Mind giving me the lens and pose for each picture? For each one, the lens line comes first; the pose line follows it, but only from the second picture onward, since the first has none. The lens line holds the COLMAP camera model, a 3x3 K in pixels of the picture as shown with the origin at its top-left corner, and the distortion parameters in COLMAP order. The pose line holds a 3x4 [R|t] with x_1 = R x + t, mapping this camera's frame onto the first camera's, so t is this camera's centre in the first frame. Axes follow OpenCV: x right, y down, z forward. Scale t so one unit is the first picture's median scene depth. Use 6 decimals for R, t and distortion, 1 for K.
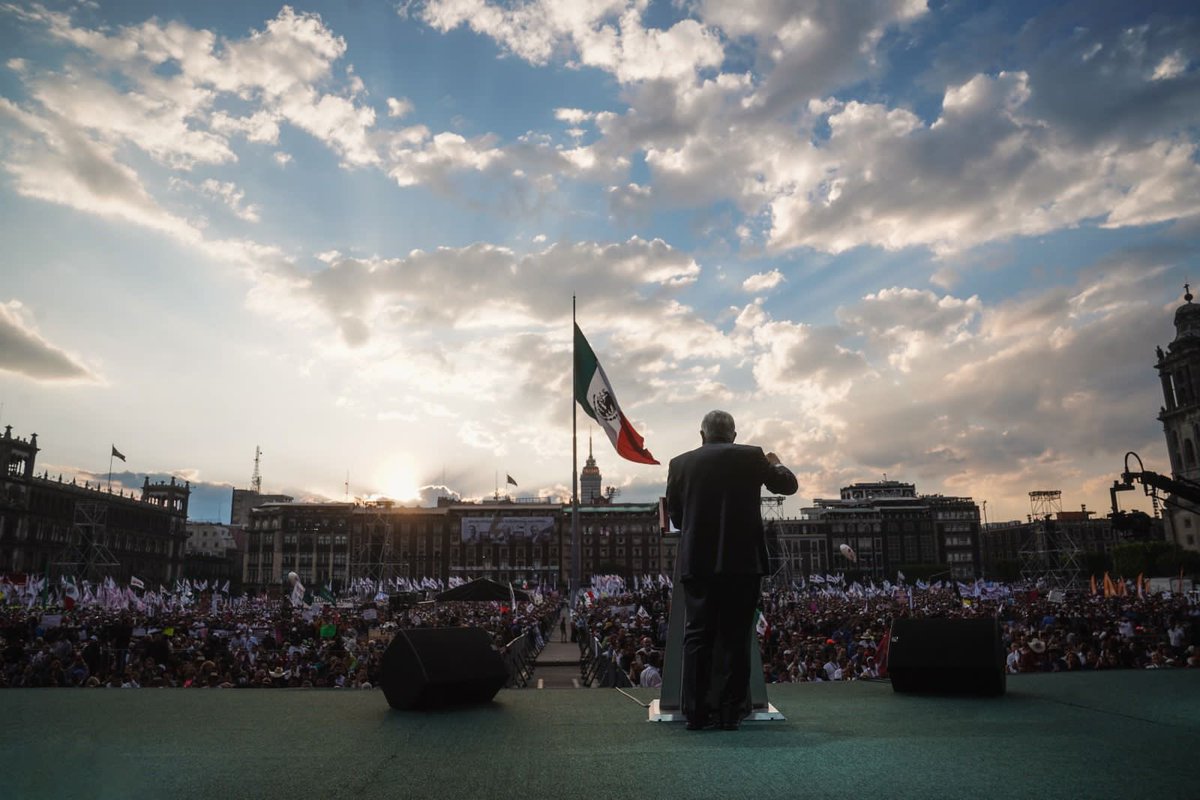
lens RADIAL K [[858.9, 0, 600.0], [0, 858.9, 400.0], [0, 0, 1]] dist [-0.124452, 0.090712]
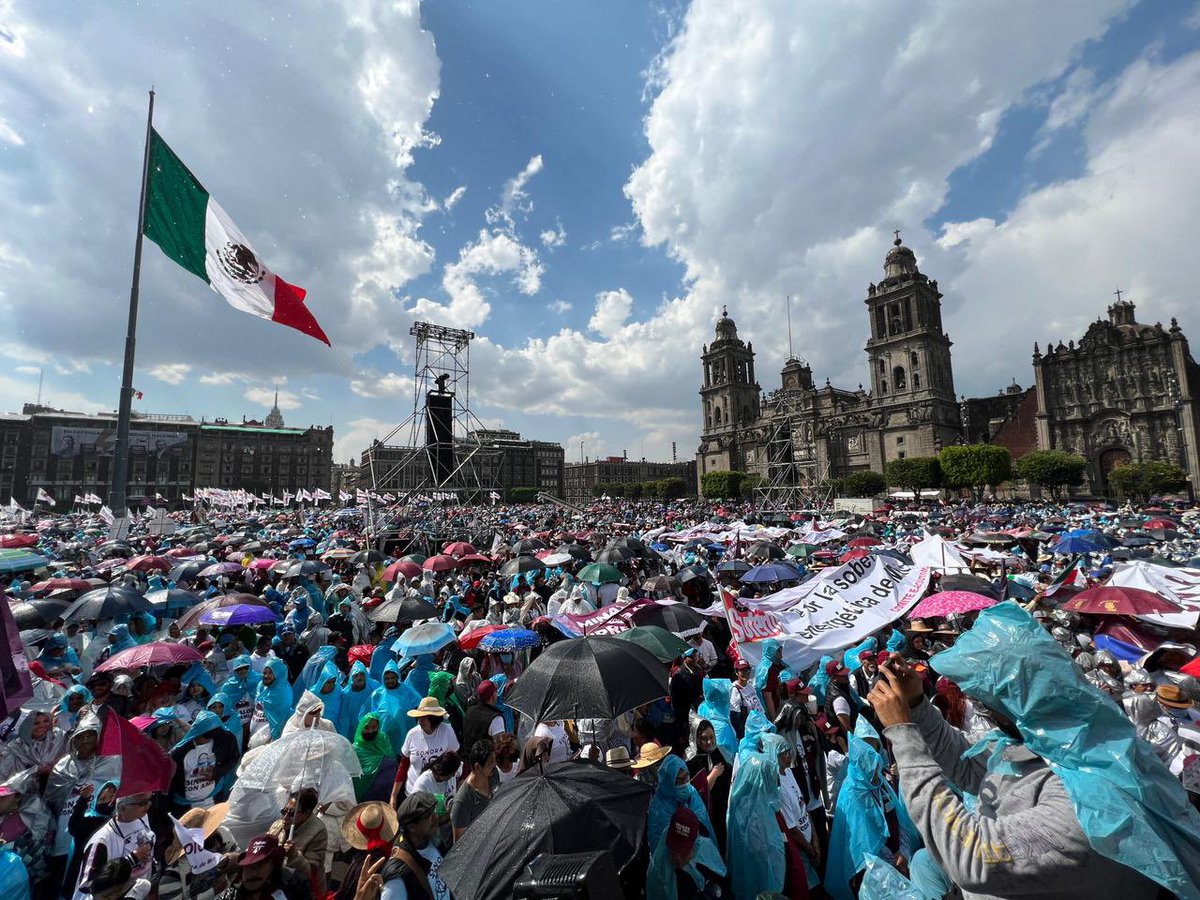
lens RADIAL K [[485.4, 0, 600.0], [0, 485.4, 450.0], [0, 0, 1]] dist [-0.000687, 0.000051]
pose [[0.841562, 0.052520, 0.537601, 0.048565], [-0.112532, 0.990471, 0.079396, 0.057575], [-0.528308, -0.127313, 0.839453, 0.269389]]
